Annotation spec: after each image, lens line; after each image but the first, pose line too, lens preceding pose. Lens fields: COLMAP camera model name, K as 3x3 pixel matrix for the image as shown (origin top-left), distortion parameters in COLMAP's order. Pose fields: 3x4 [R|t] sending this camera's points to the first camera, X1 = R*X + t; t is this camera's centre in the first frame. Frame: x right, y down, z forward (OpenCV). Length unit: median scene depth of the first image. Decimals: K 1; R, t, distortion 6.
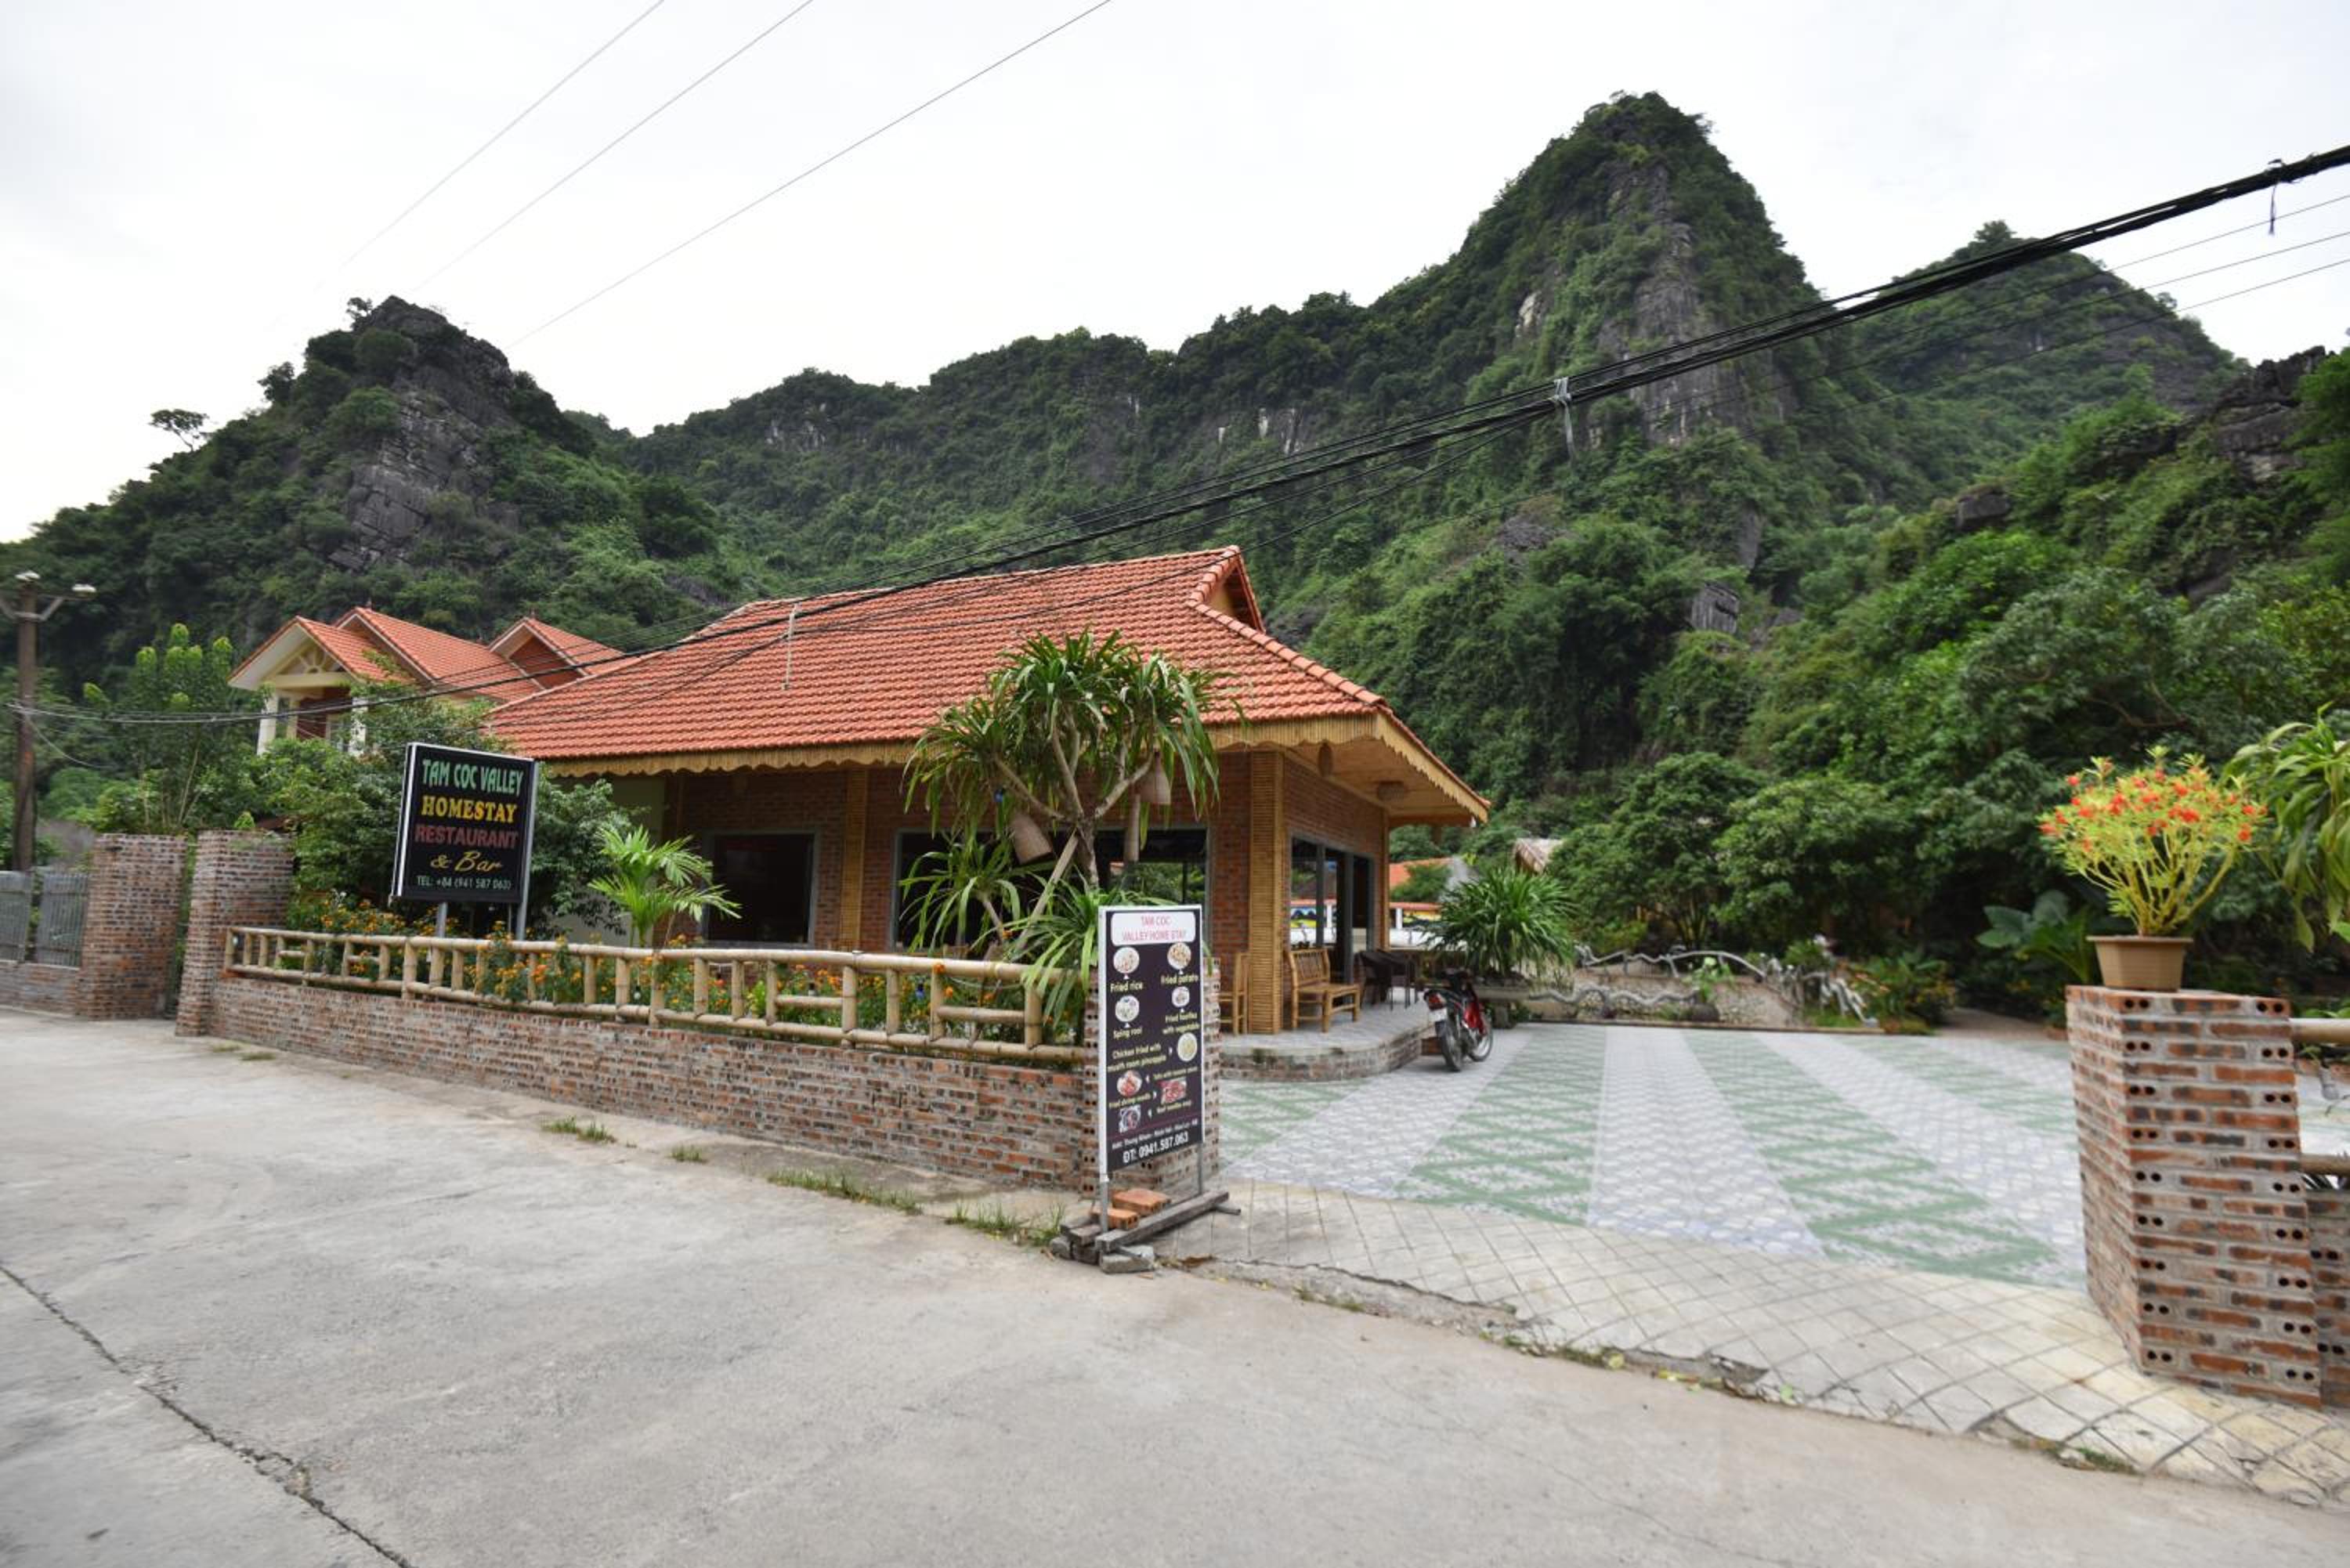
lens RADIAL K [[1082.8, 0, 1194.8], [0, 1082.8, 800.2], [0, 0, 1]] dist [-0.017435, 0.000032]
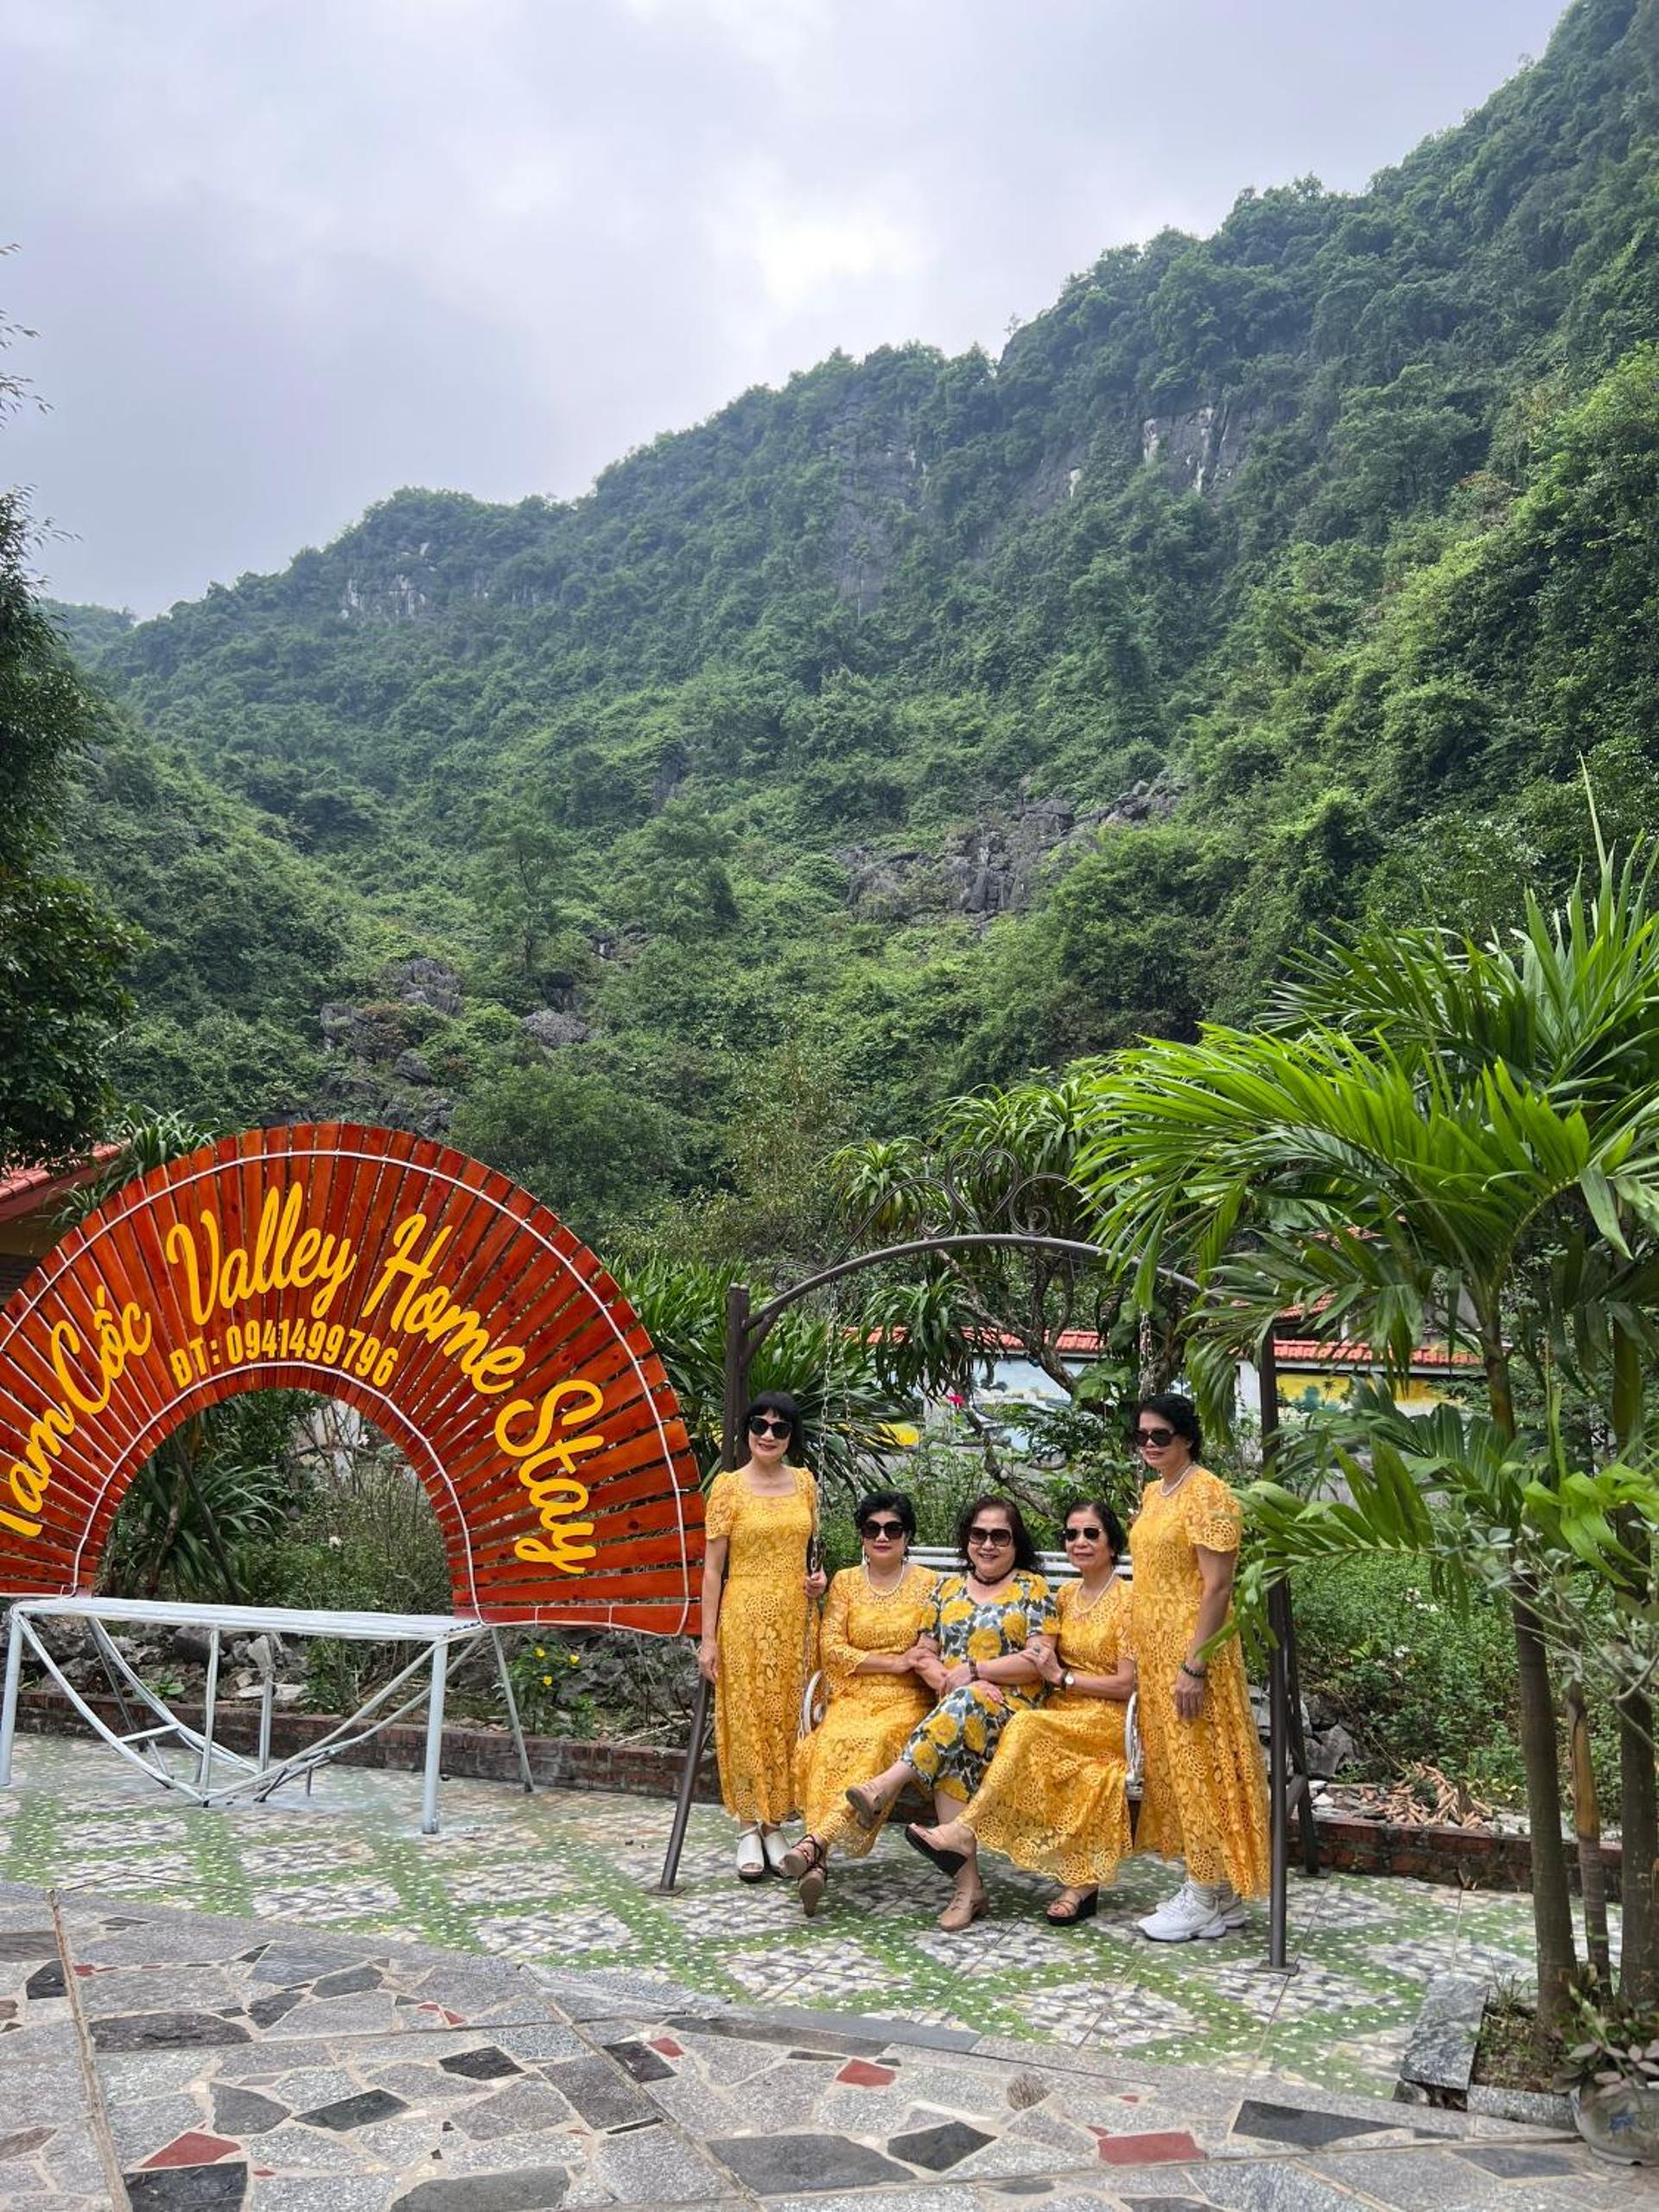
lens RADIAL K [[1668.6, 0, 823.2], [0, 1668.6, 1111.1], [0, 0, 1]] dist [0.041900, -0.041415]
pose [[0.980573, -0.023600, -0.194728, 0.091004], [0.008527, 0.996926, -0.077882, 0.037539], [0.195968, 0.074709, 0.977760, 0.331286]]
